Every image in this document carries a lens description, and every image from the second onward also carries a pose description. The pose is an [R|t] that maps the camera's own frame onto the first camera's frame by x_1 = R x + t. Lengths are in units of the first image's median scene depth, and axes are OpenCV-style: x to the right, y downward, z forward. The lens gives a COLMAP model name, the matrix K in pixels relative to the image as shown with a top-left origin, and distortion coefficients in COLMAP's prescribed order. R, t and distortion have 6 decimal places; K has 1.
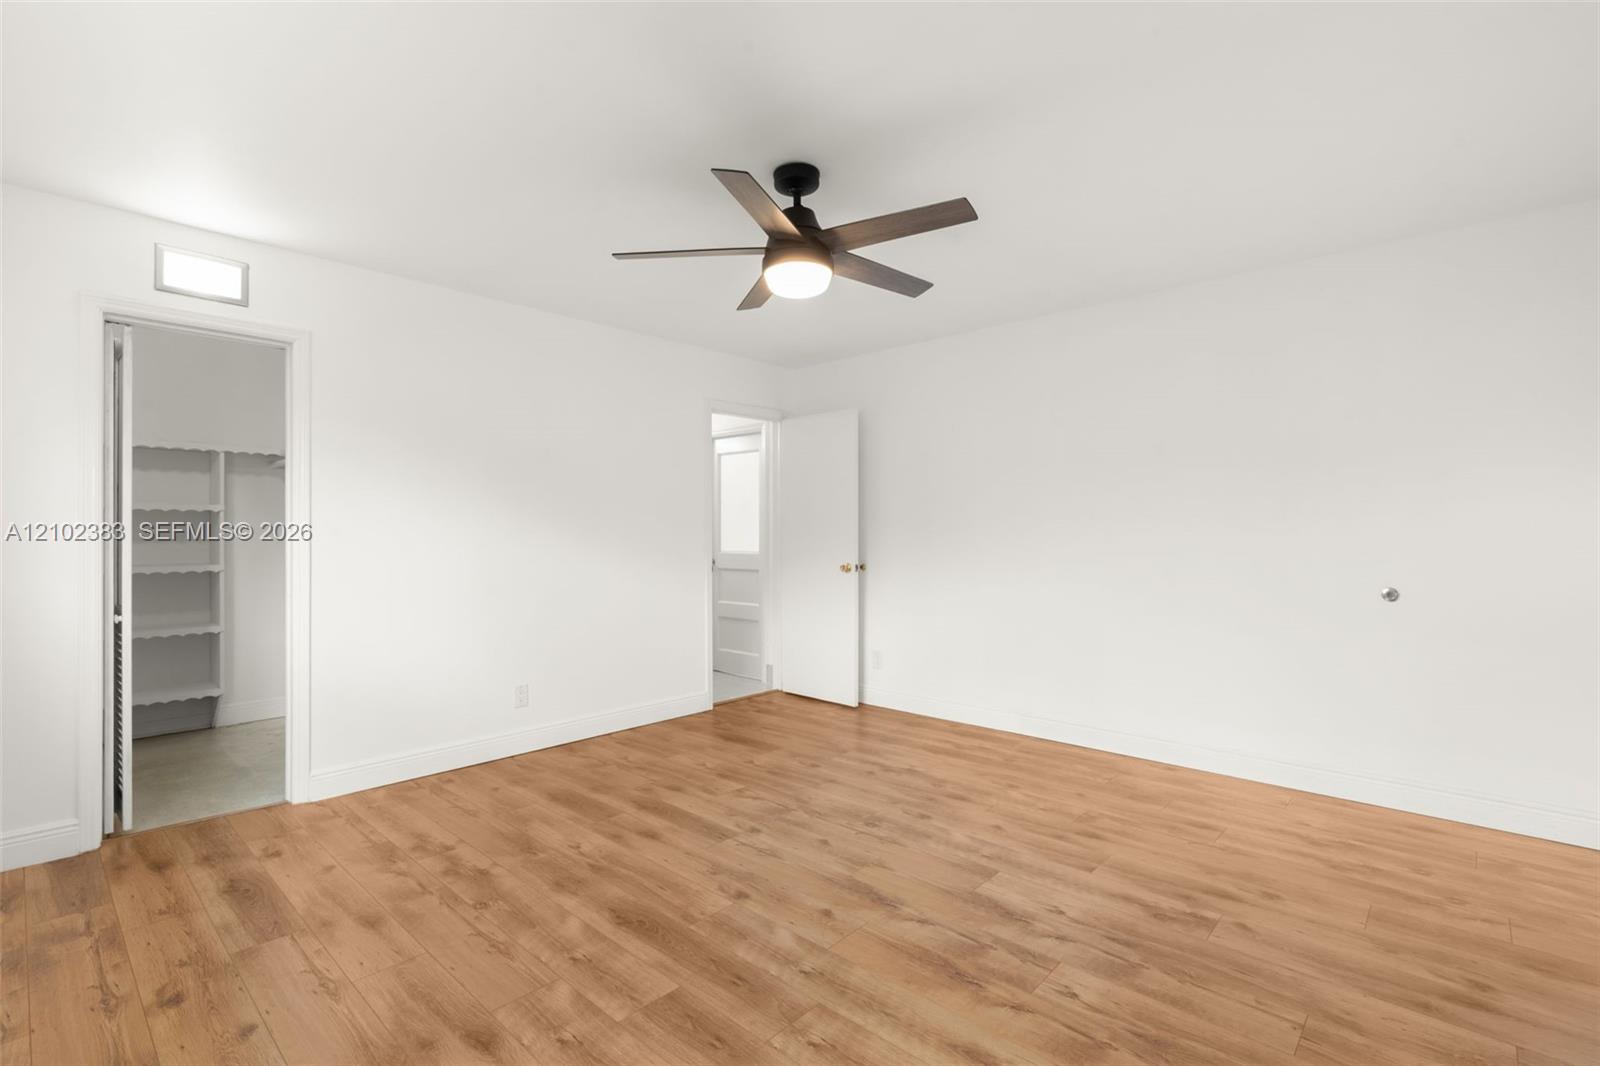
lens RADIAL K [[729.1, 0, 790.8], [0, 729.1, 531.7], [0, 0, 1]] dist [-0.010232, -0.000210]
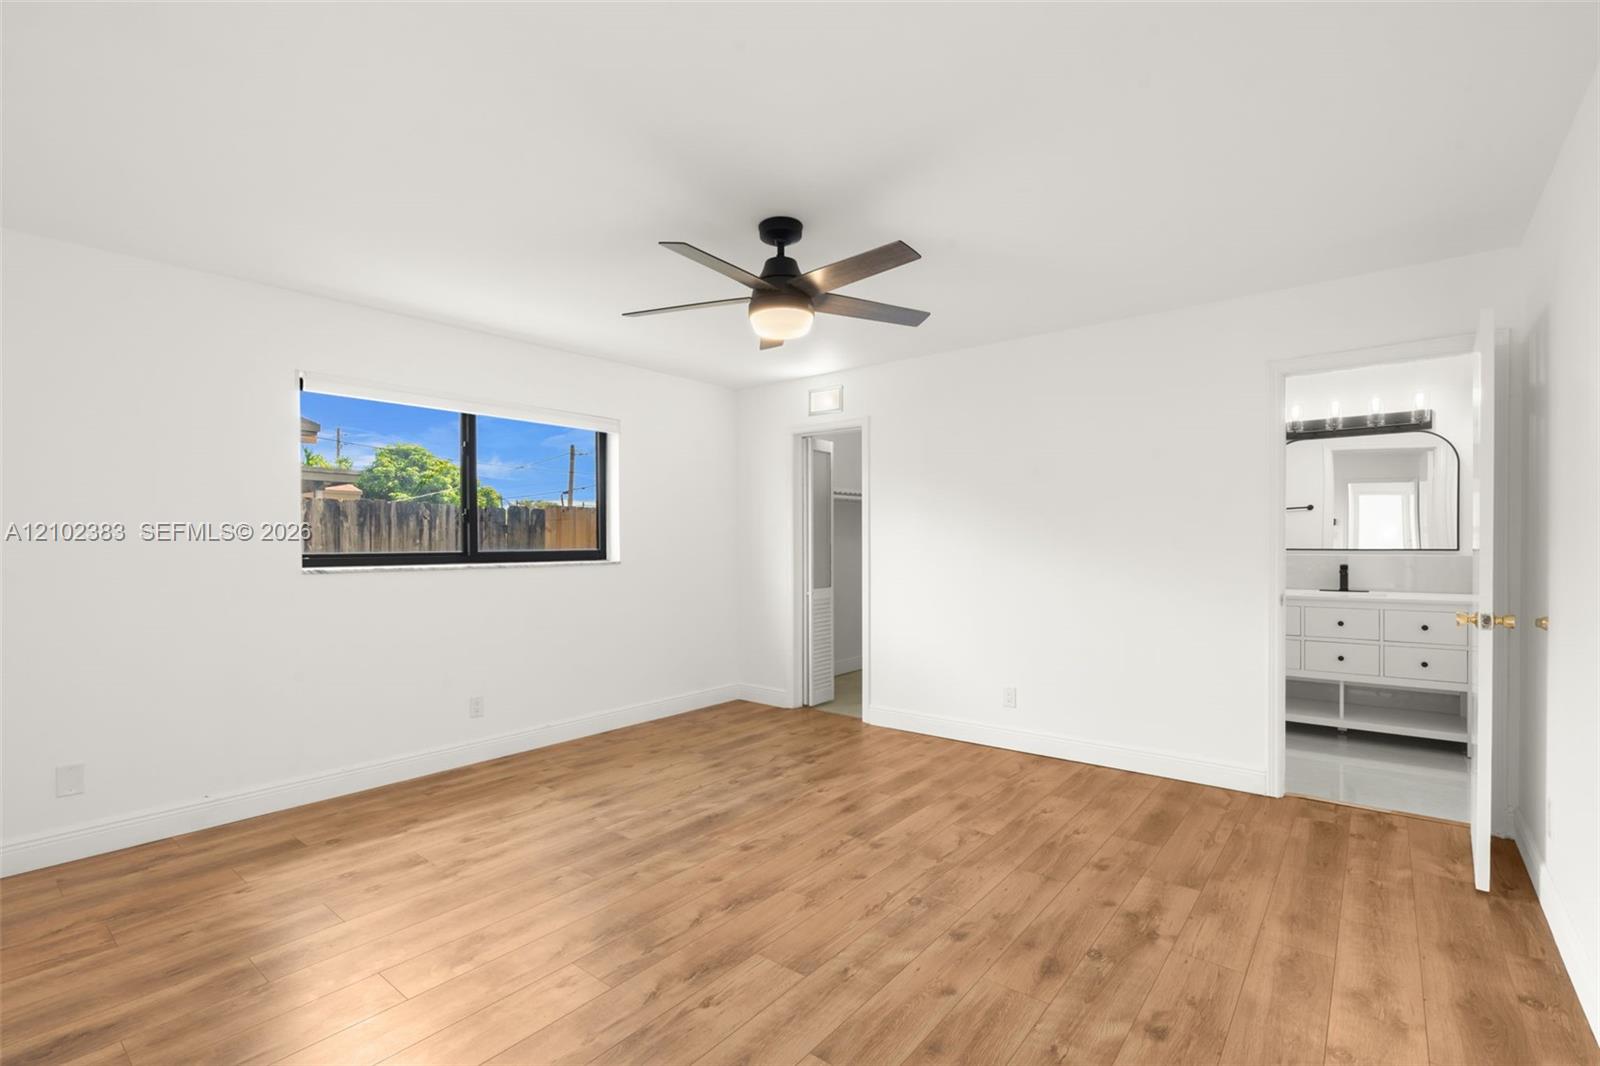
lens RADIAL K [[729.1, 0, 789.1], [0, 729.1, 542.1], [0, 0, 1]] dist [-0.010232, -0.000210]
pose [[0.068626, 0.003612, -0.997636, 0.920391], [0.006922, 0.999968, 0.004096, -0.019501], [0.997618, -0.007187, 0.068599, 0.779424]]
